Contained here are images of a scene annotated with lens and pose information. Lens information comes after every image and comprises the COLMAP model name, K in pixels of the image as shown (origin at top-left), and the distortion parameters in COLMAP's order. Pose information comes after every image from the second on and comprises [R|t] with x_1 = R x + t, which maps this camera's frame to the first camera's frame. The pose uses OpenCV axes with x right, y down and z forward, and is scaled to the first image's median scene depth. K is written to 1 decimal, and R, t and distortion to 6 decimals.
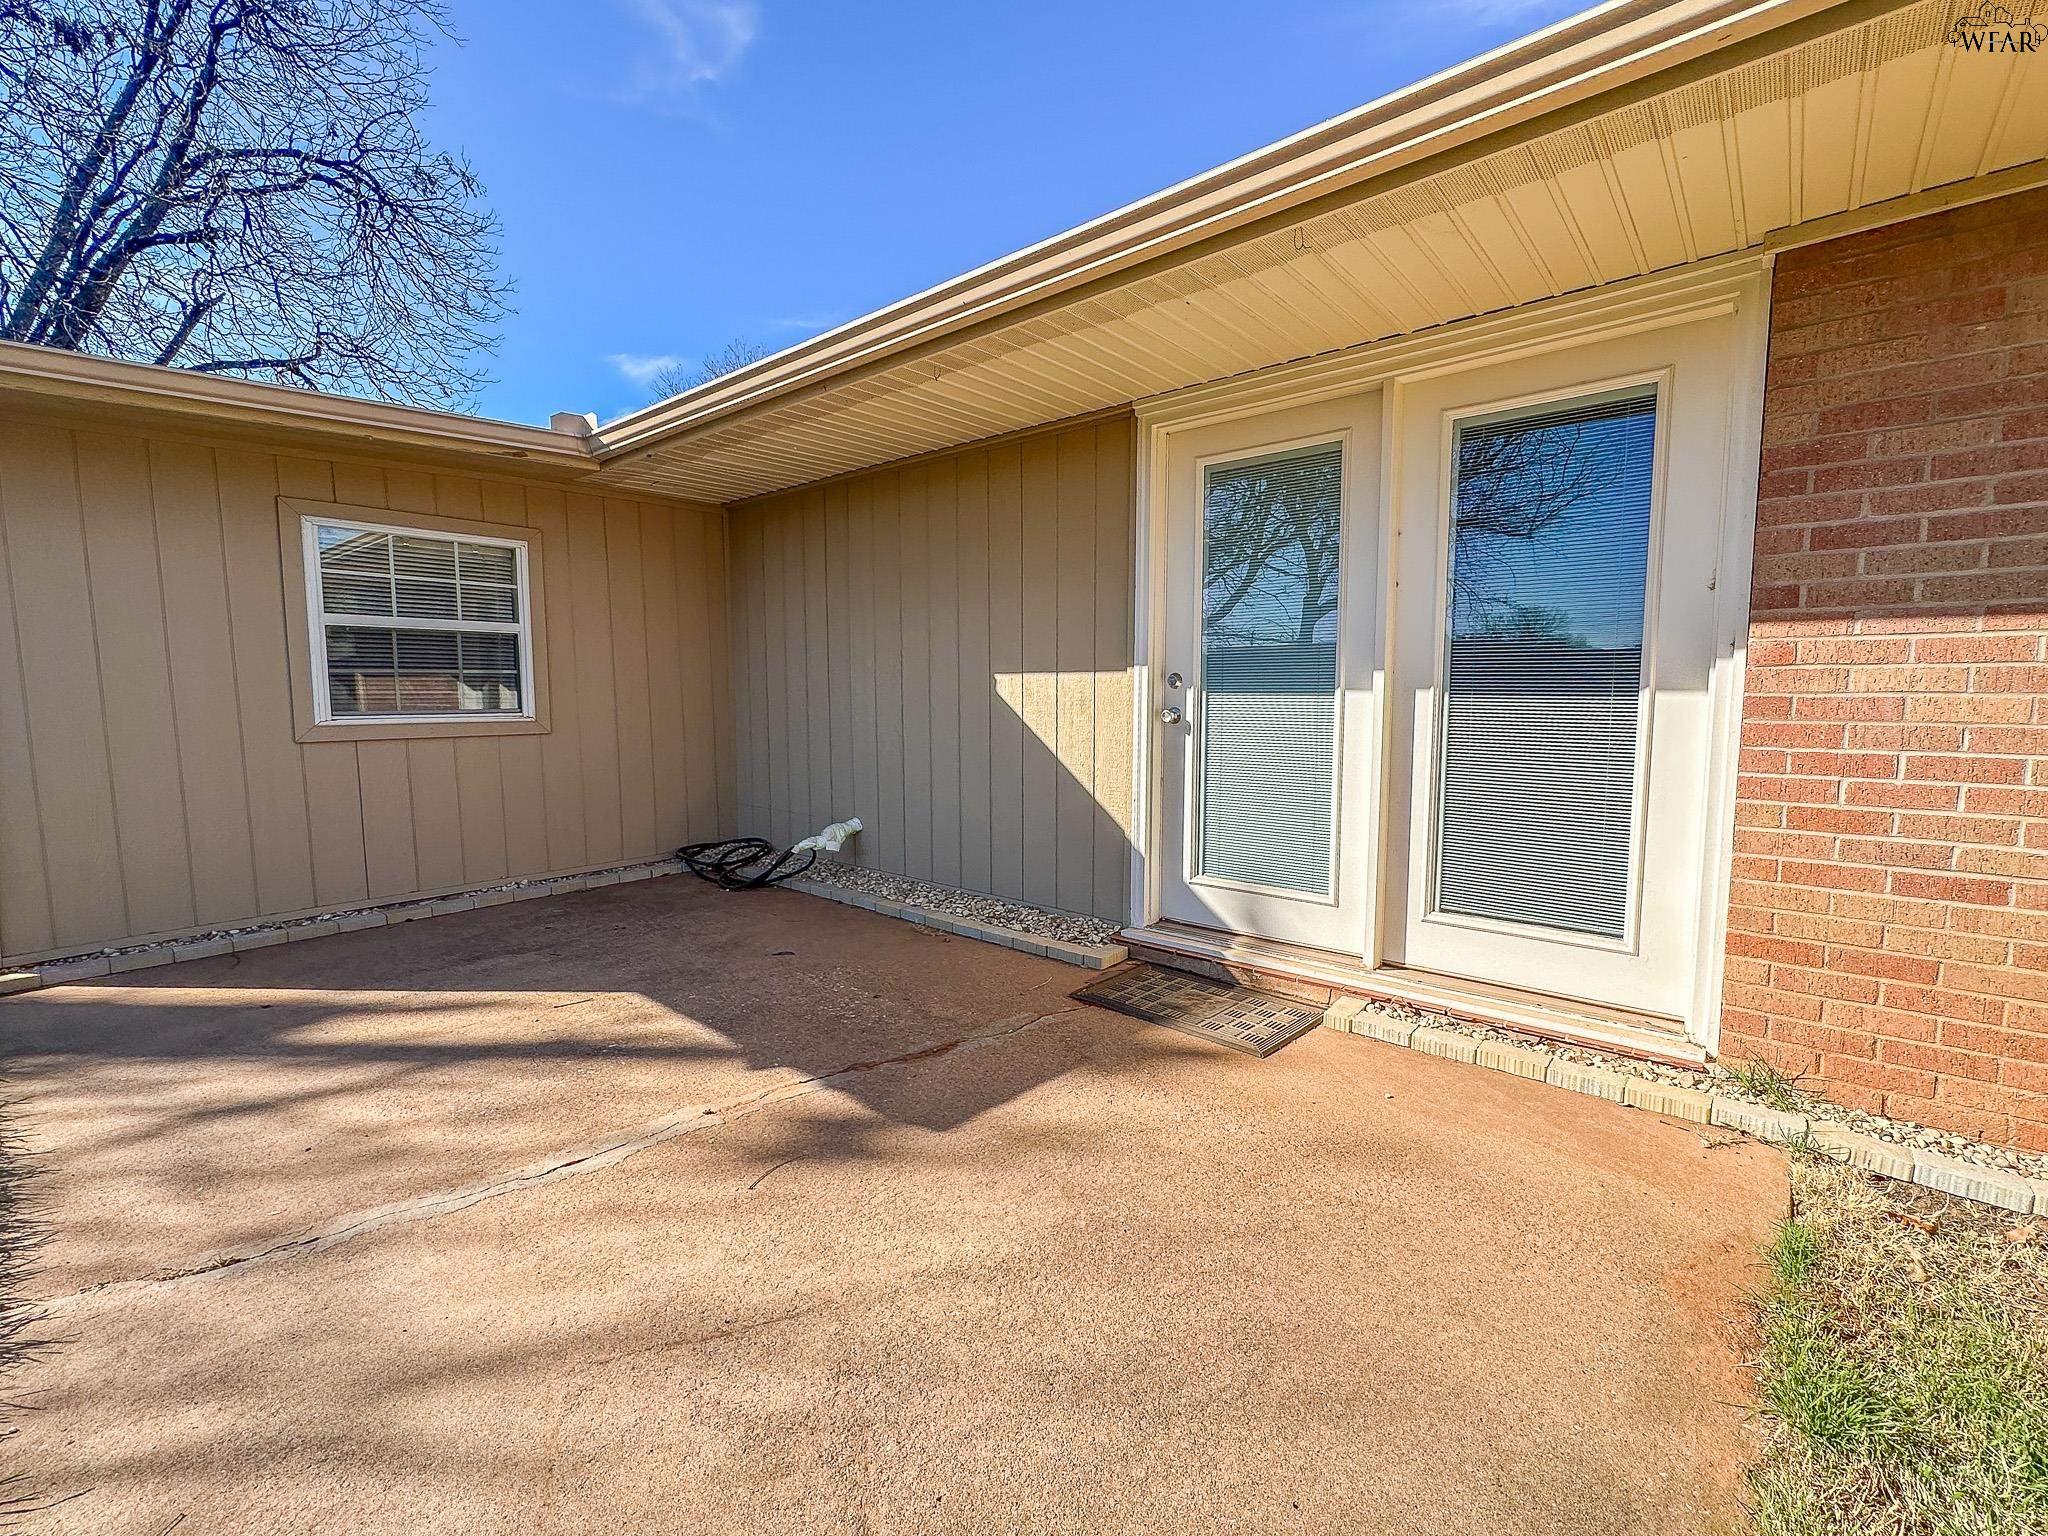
lens RADIAL K [[818.8, 0, 1058.1], [0, 818.8, 763.6], [0, 0, 1]] dist [0.016483, 0.000151]
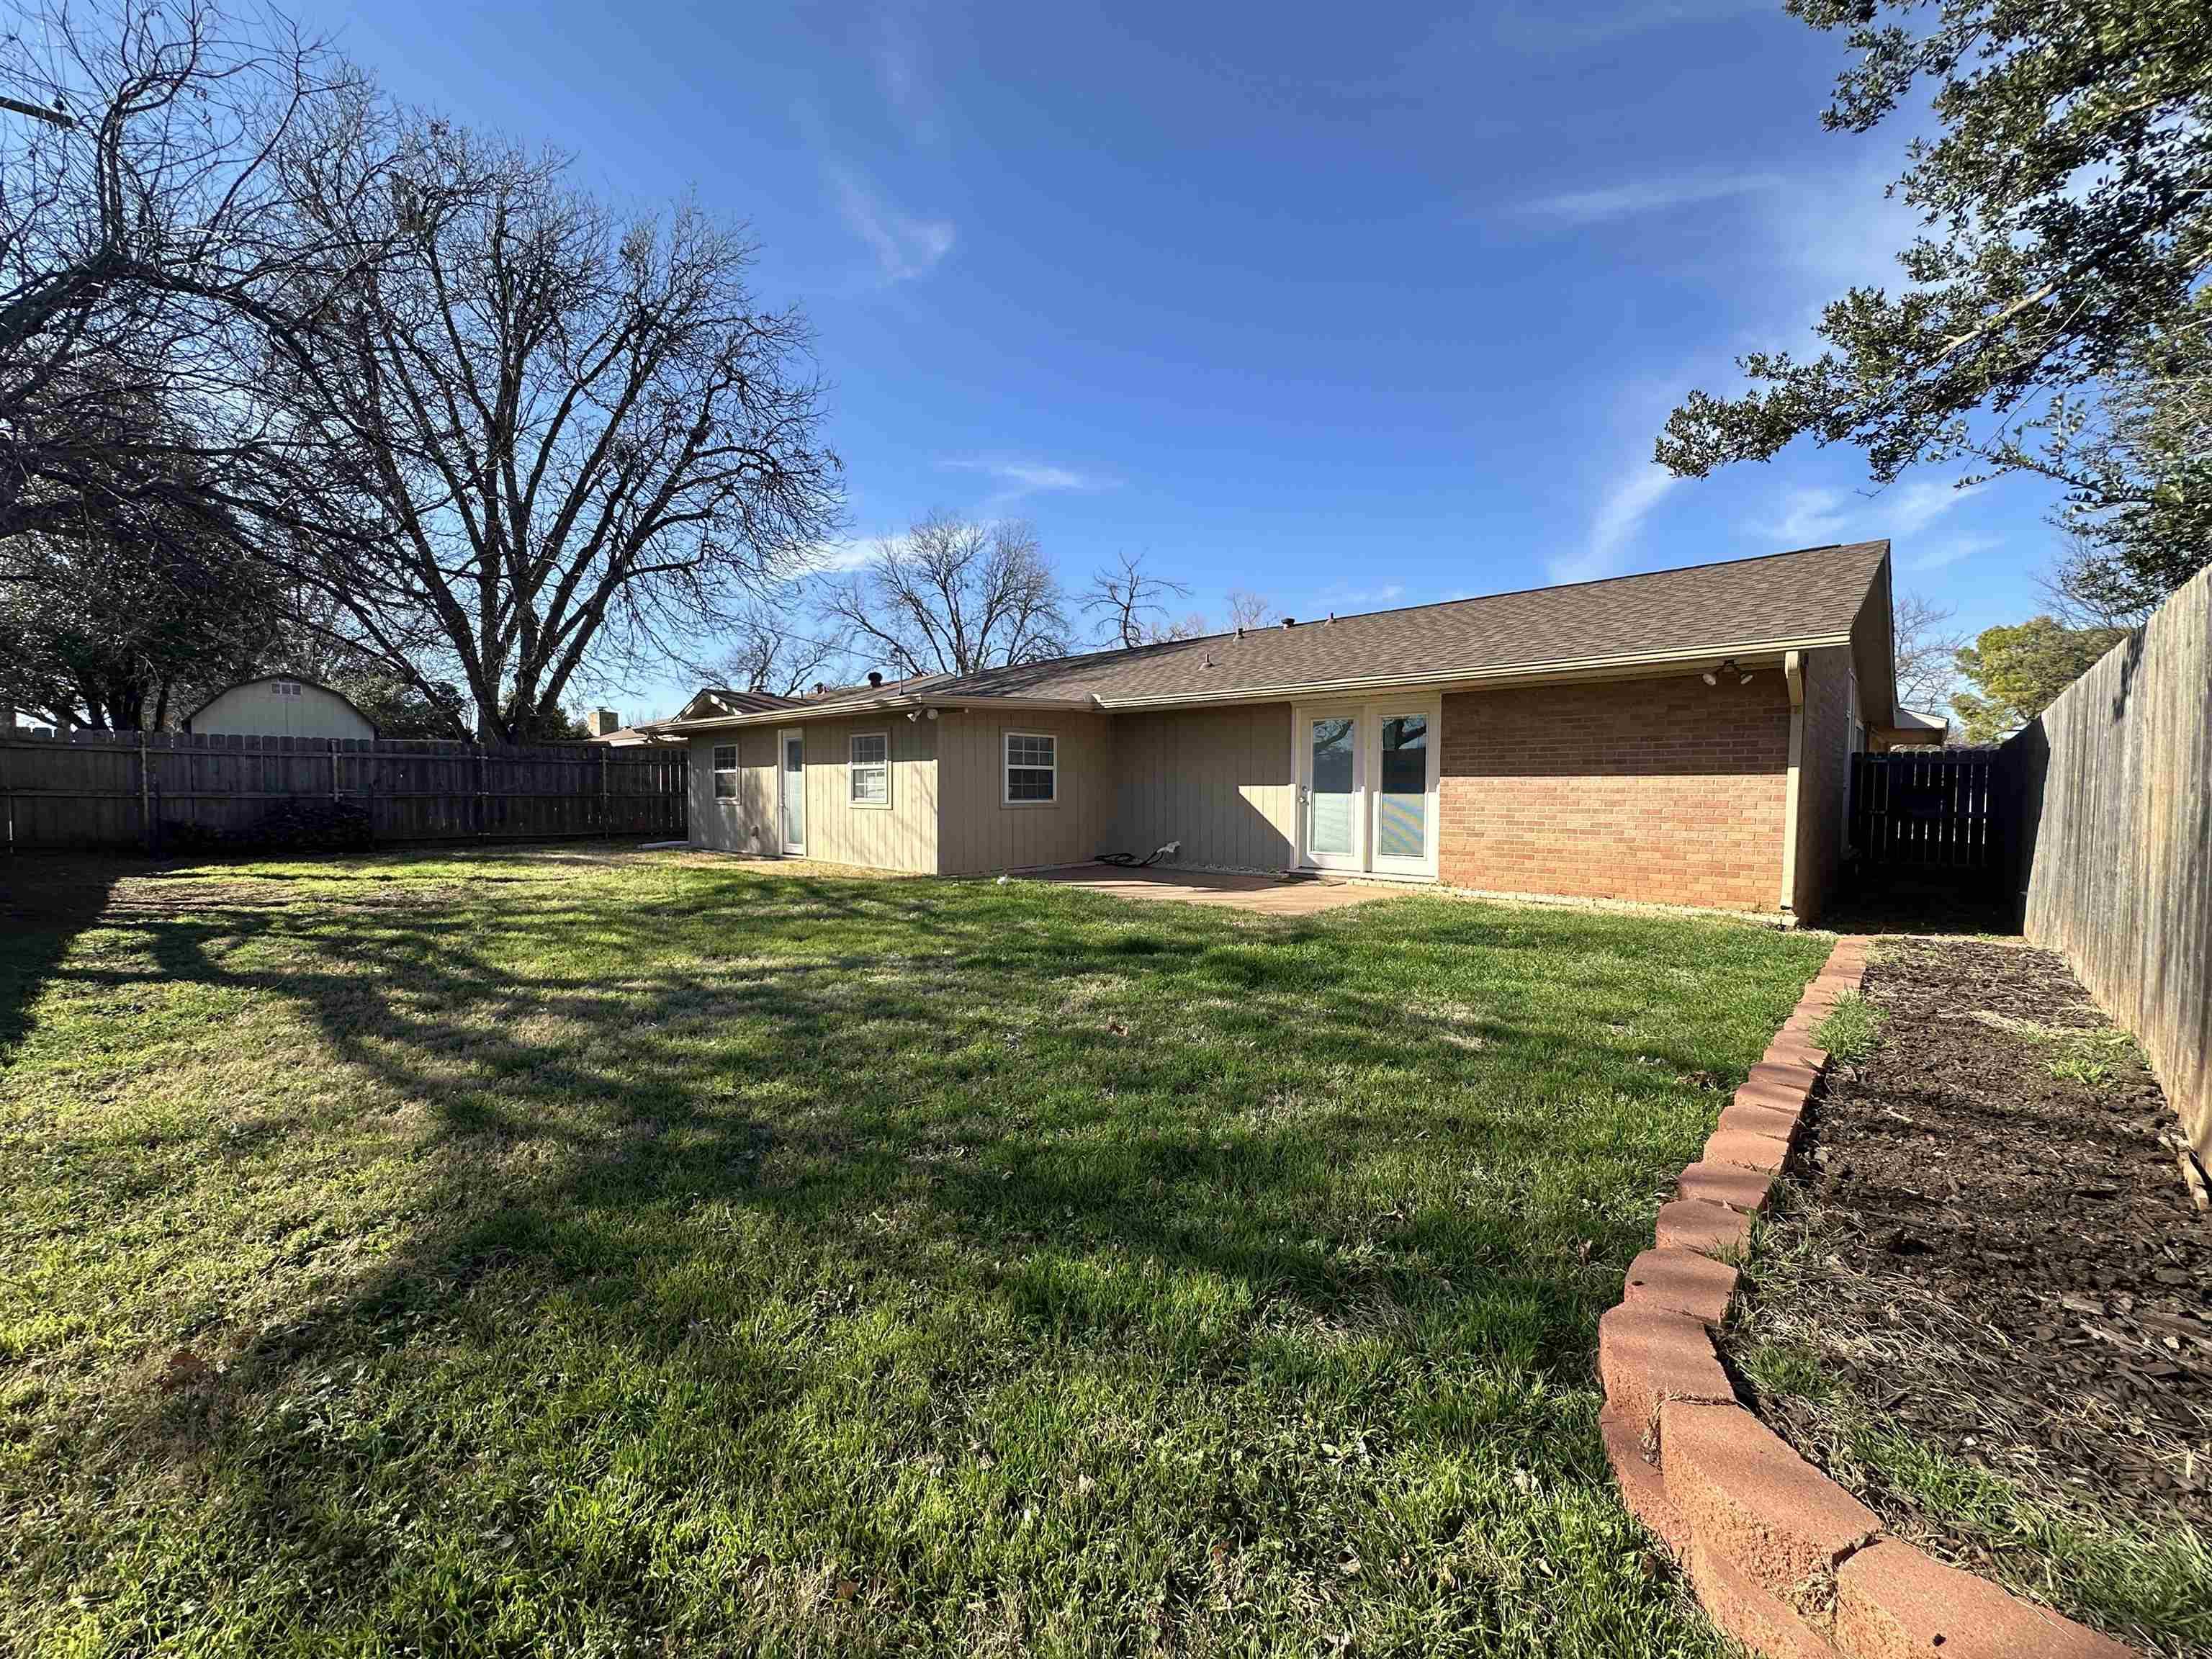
lens RADIAL K [[878.3, 0, 1106.0], [0, 878.3, 829.5], [0, 0, 1]] dist [-0.003990, 0.000353]
pose [[0.995770, 0.008323, -0.091499, -0.298357], [-0.012970, 0.998649, -0.050310, 0.229077], [0.090956, 0.051284, 0.994534, -2.363133]]
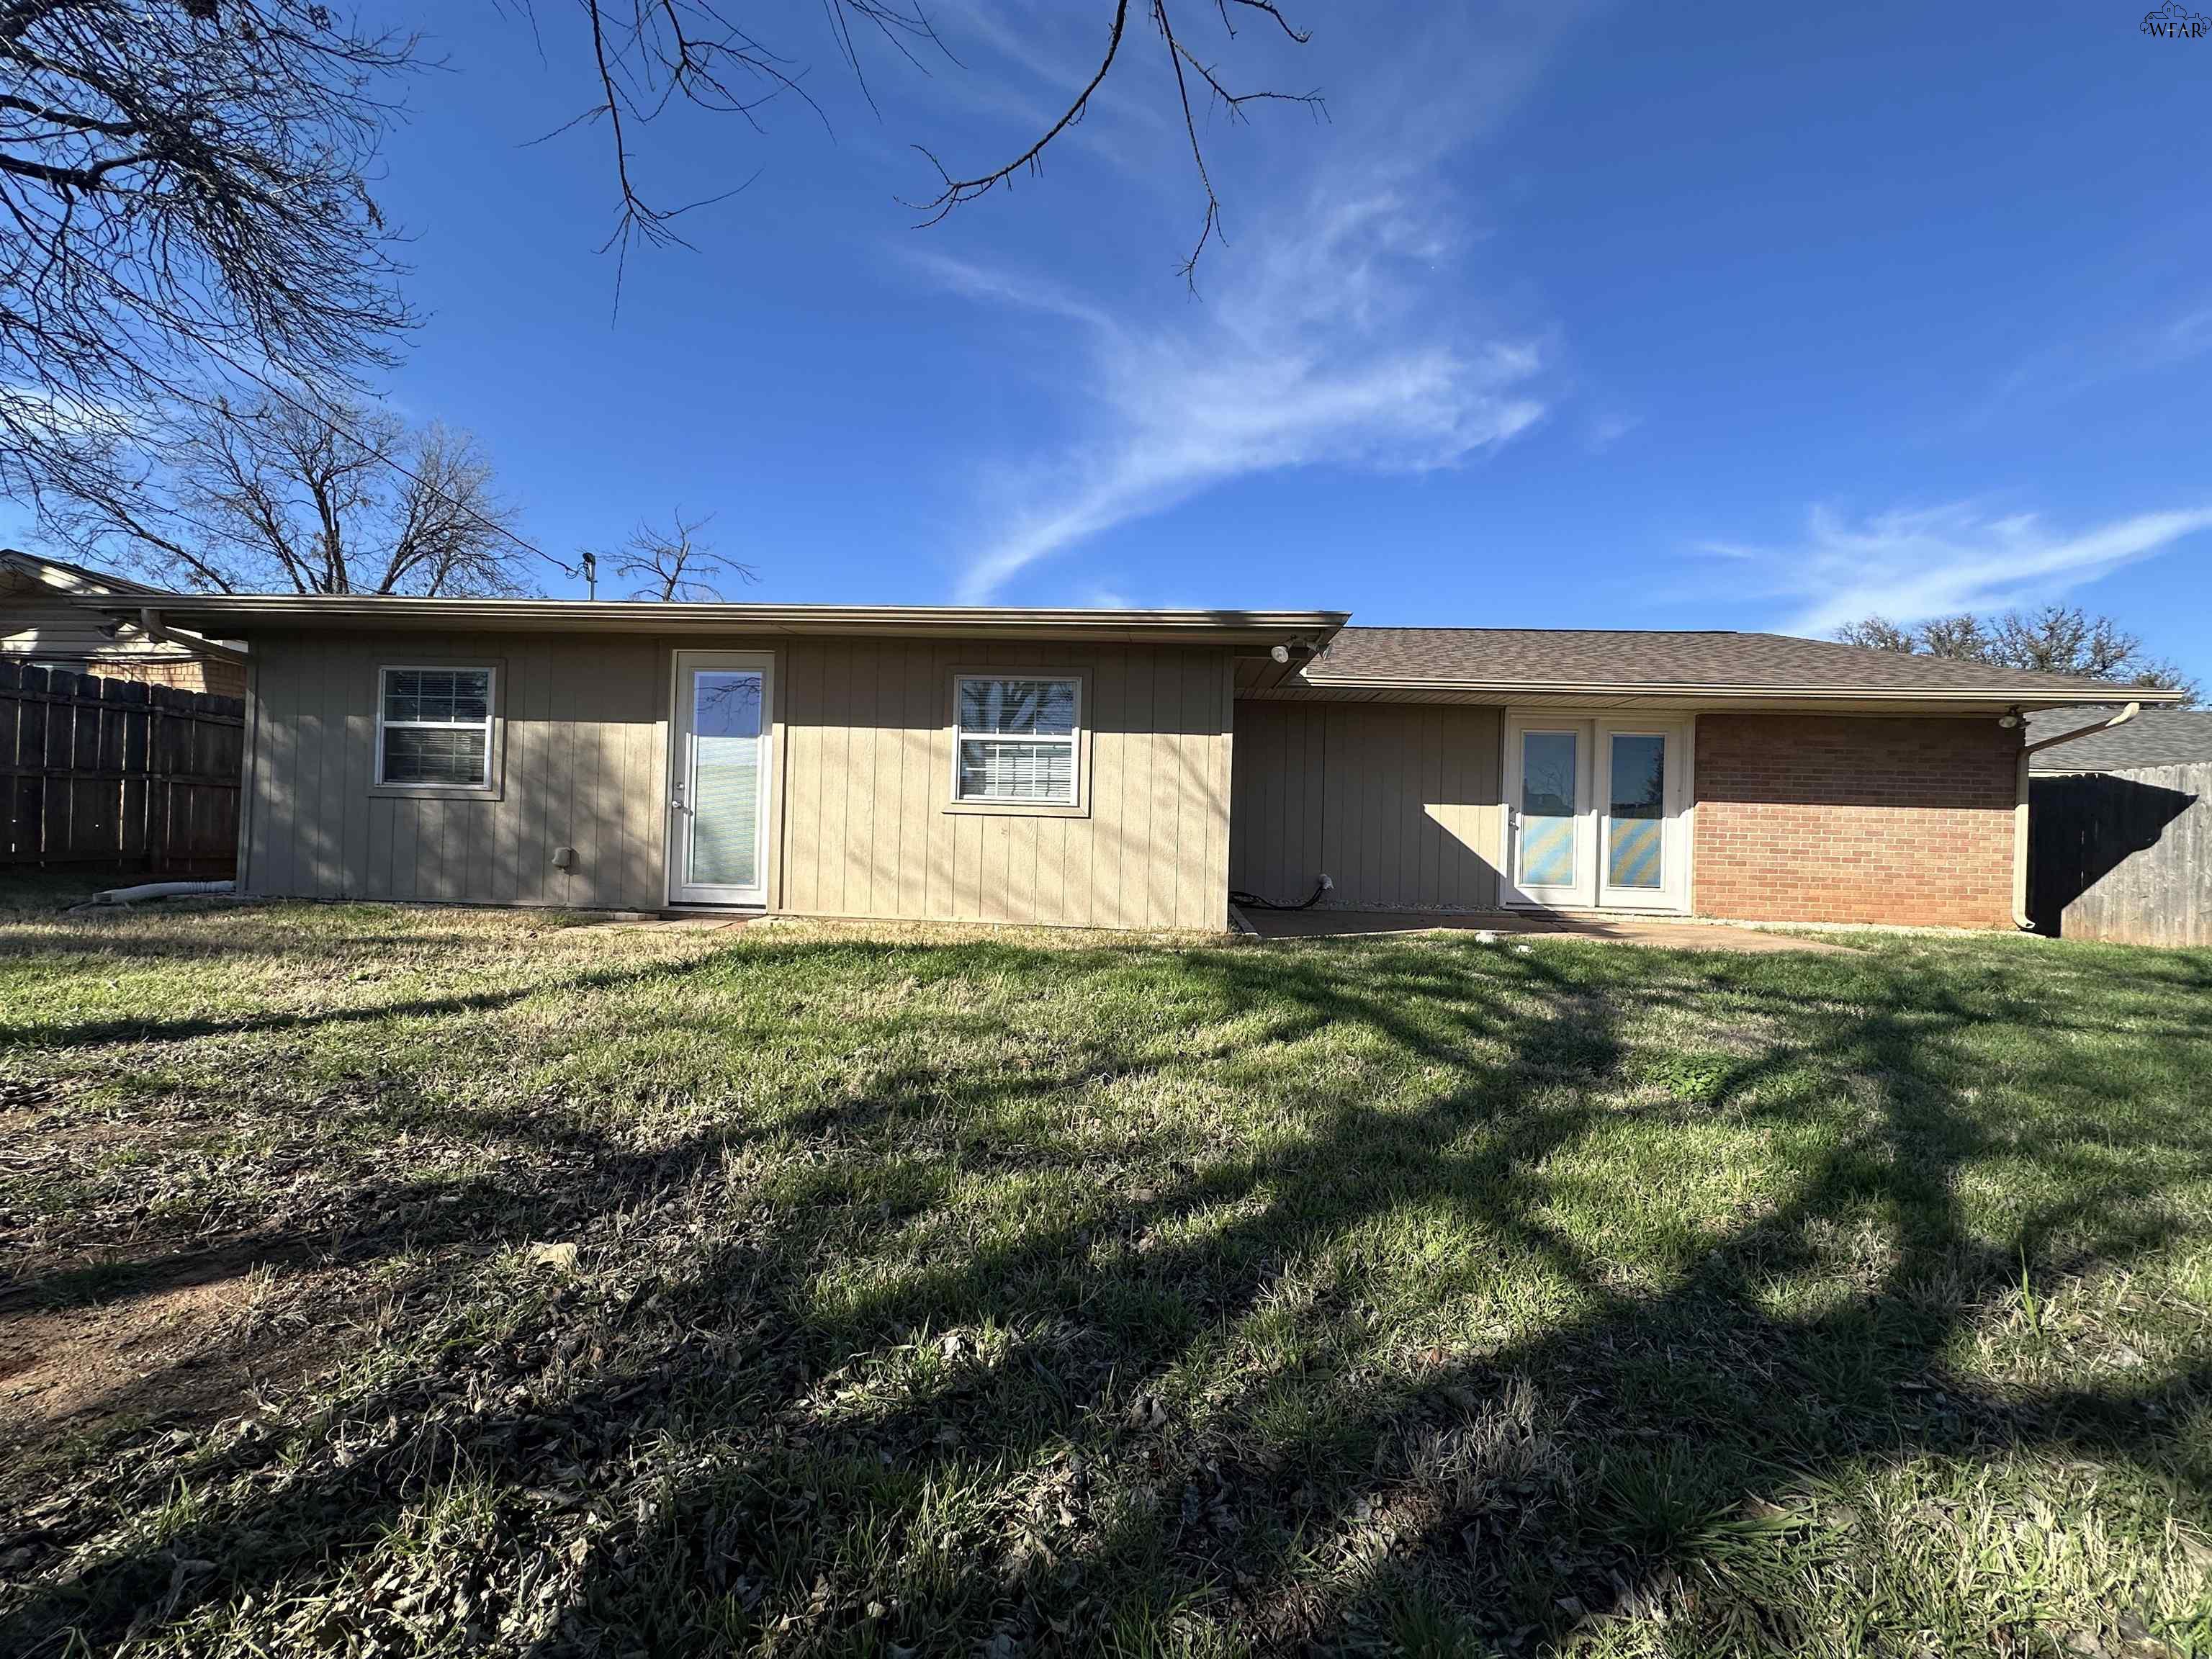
lens RADIAL K [[878.3, 0, 1106.0], [0, 878.3, 829.5], [0, 0, 1]] dist [-0.003990, 0.000353]
pose [[0.827797, 0.032012, 0.560114, -2.533103], [0.021912, 0.995764, -0.089293, 0.183943], [-0.560600, 0.086190, 0.823589, -0.570528]]
